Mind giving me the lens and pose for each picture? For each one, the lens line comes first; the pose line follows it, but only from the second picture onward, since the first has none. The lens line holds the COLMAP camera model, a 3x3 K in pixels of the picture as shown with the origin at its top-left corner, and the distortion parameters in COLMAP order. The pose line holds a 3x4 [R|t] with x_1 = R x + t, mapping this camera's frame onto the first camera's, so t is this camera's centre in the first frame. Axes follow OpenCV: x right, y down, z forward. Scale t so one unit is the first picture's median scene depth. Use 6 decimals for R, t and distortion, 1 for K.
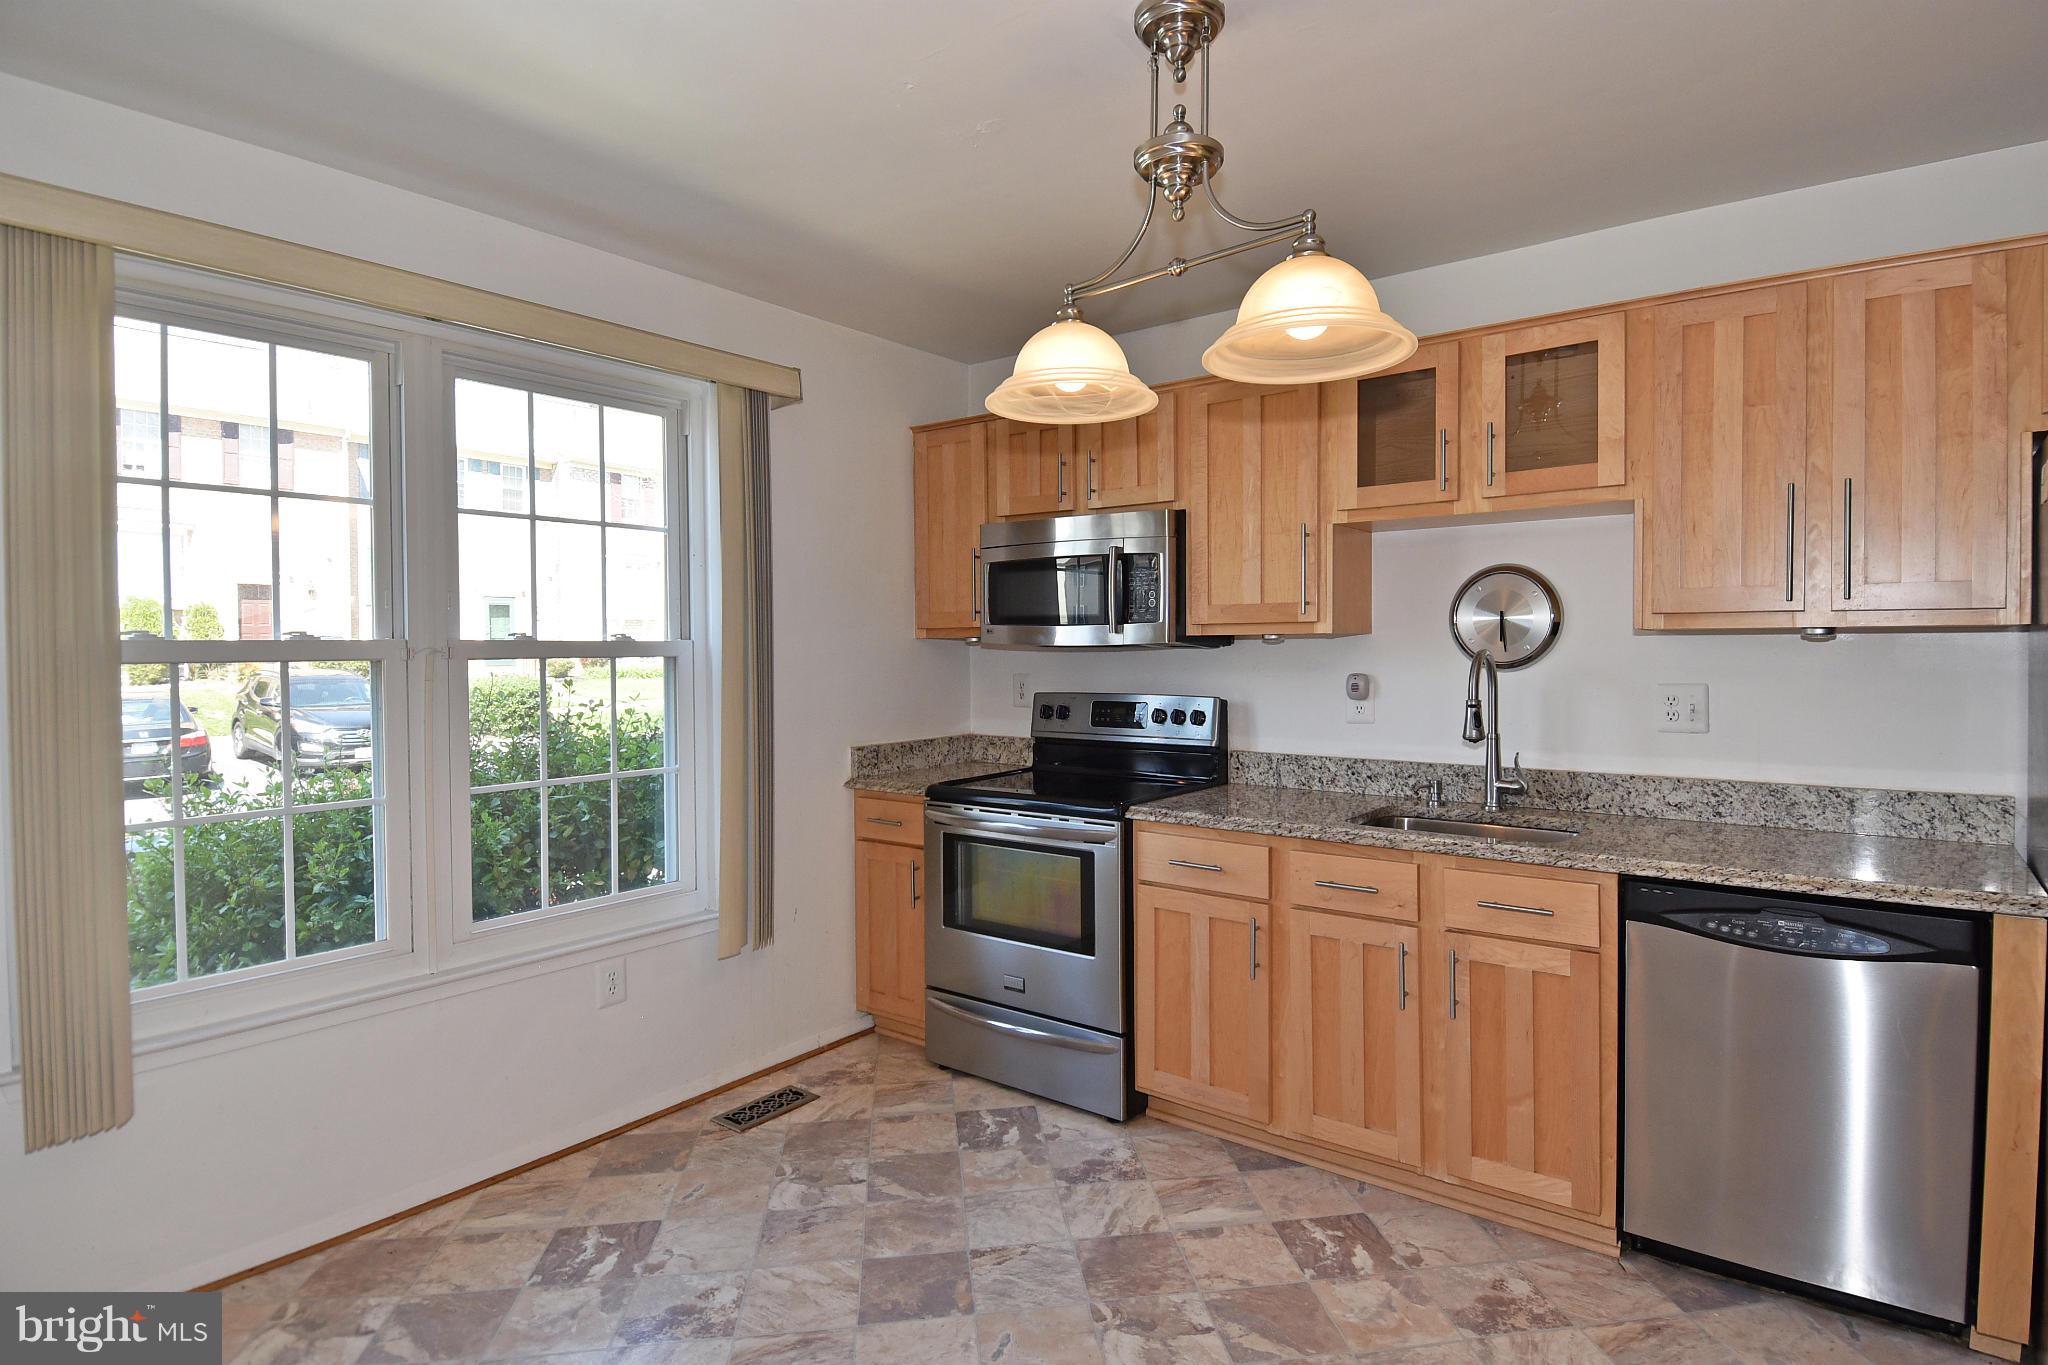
lens RADIAL K [[1089.0, 0, 1044.8], [0, 1089.0, 670.2], [0, 0, 1]] dist [0.052616, -0.052834]
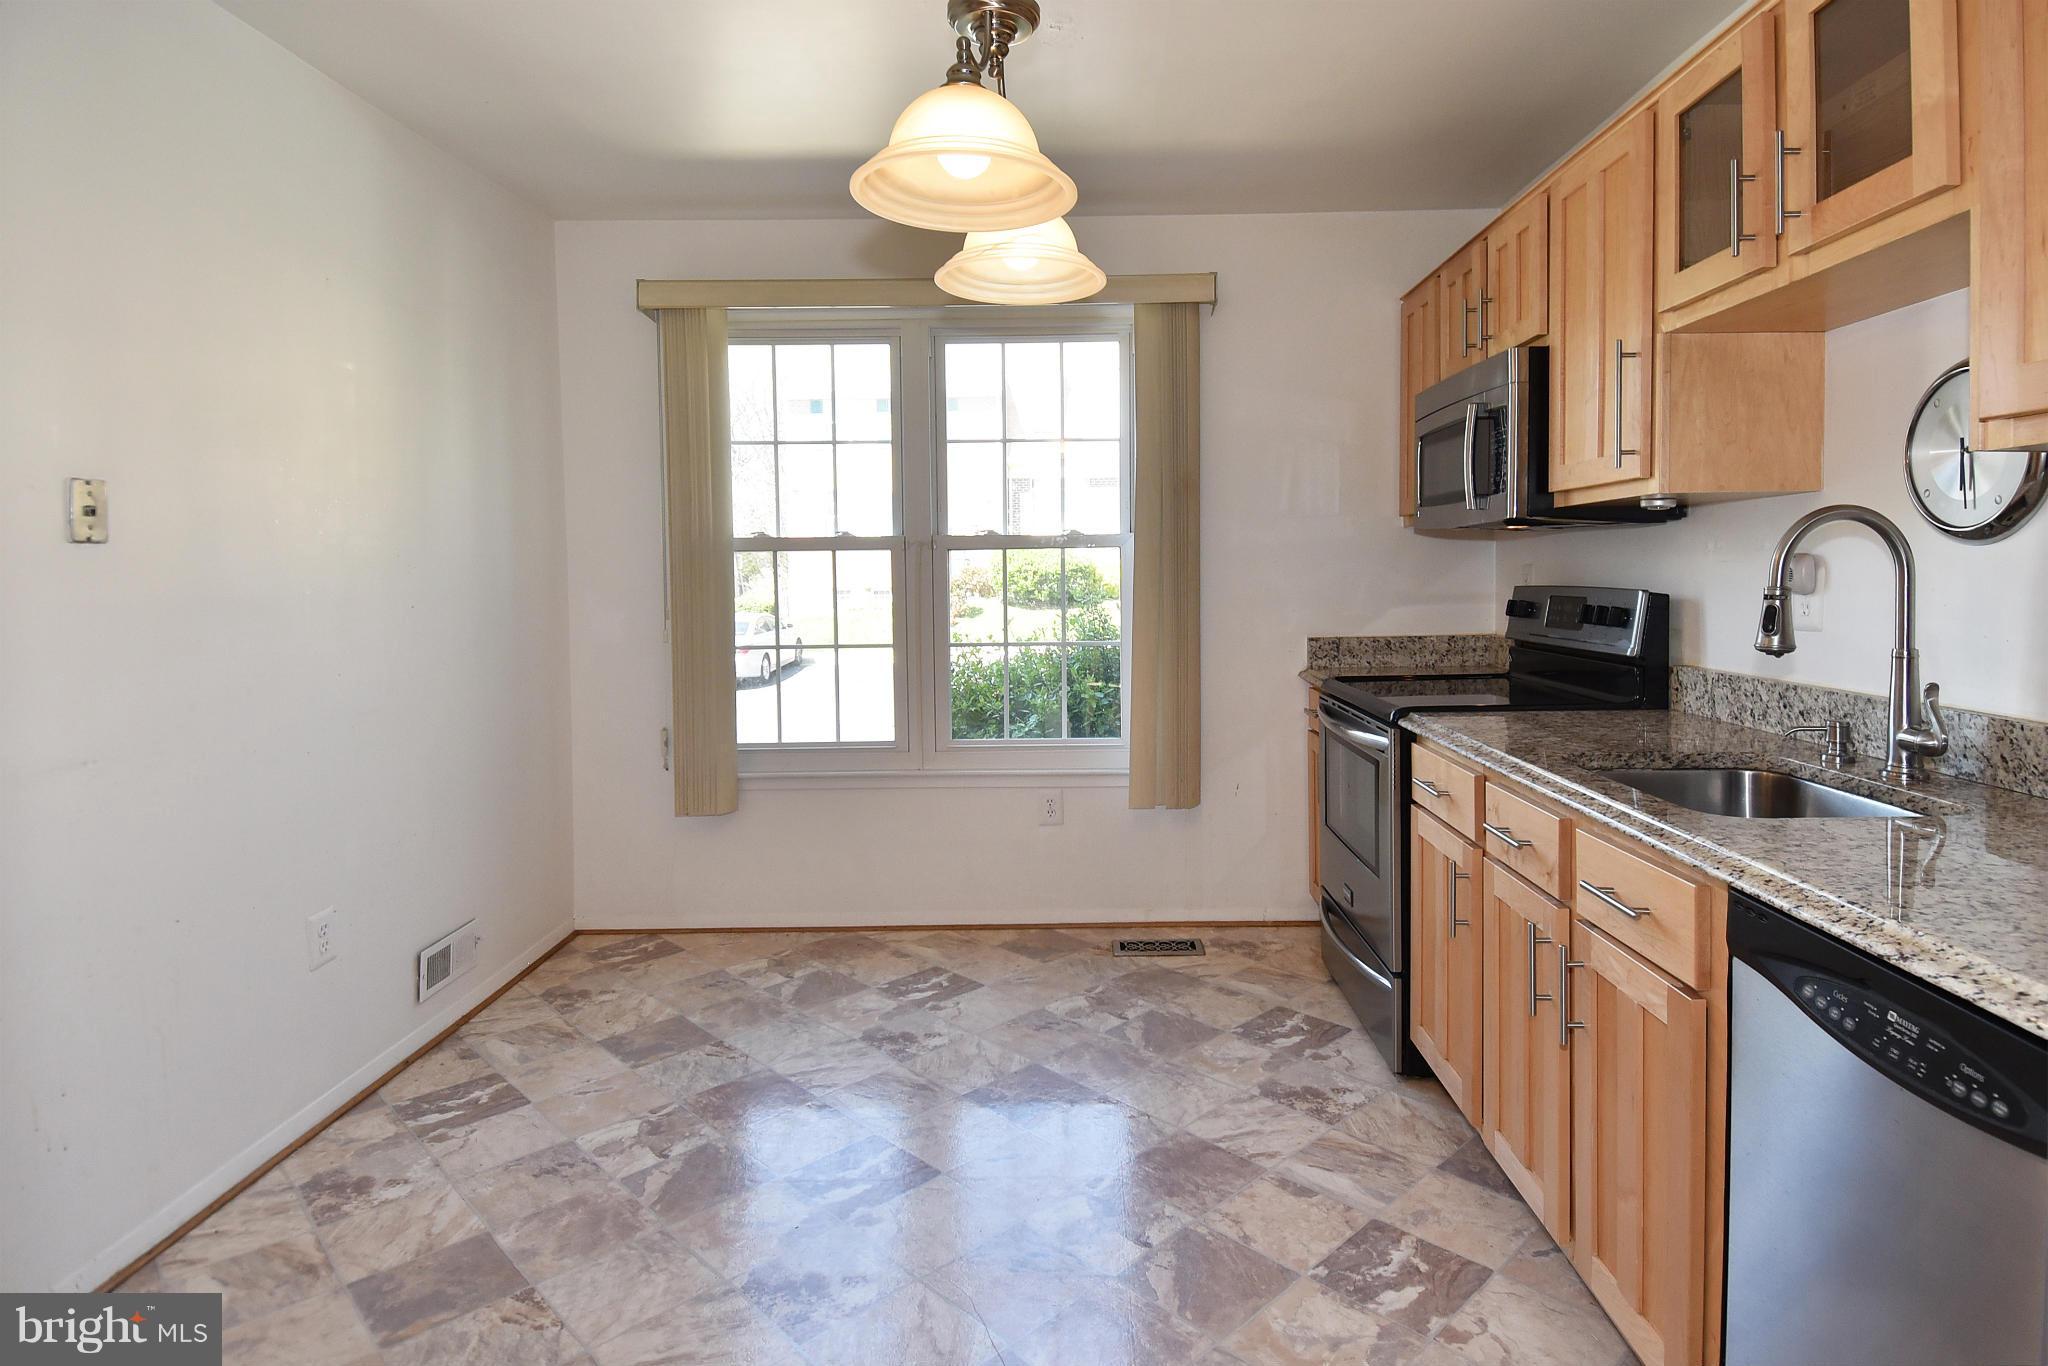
lens RADIAL K [[1080.6, 0, 1033.0], [0, 1080.6, 614.5], [0, 0, 1]] dist [0.053425, -0.049965]
pose [[0.580364, 0.033175, -0.813681, 0.595090], [-0.019559, 0.999449, 0.026799, 0.031870], [0.814122, 0.000361, 0.580693, 0.273202]]
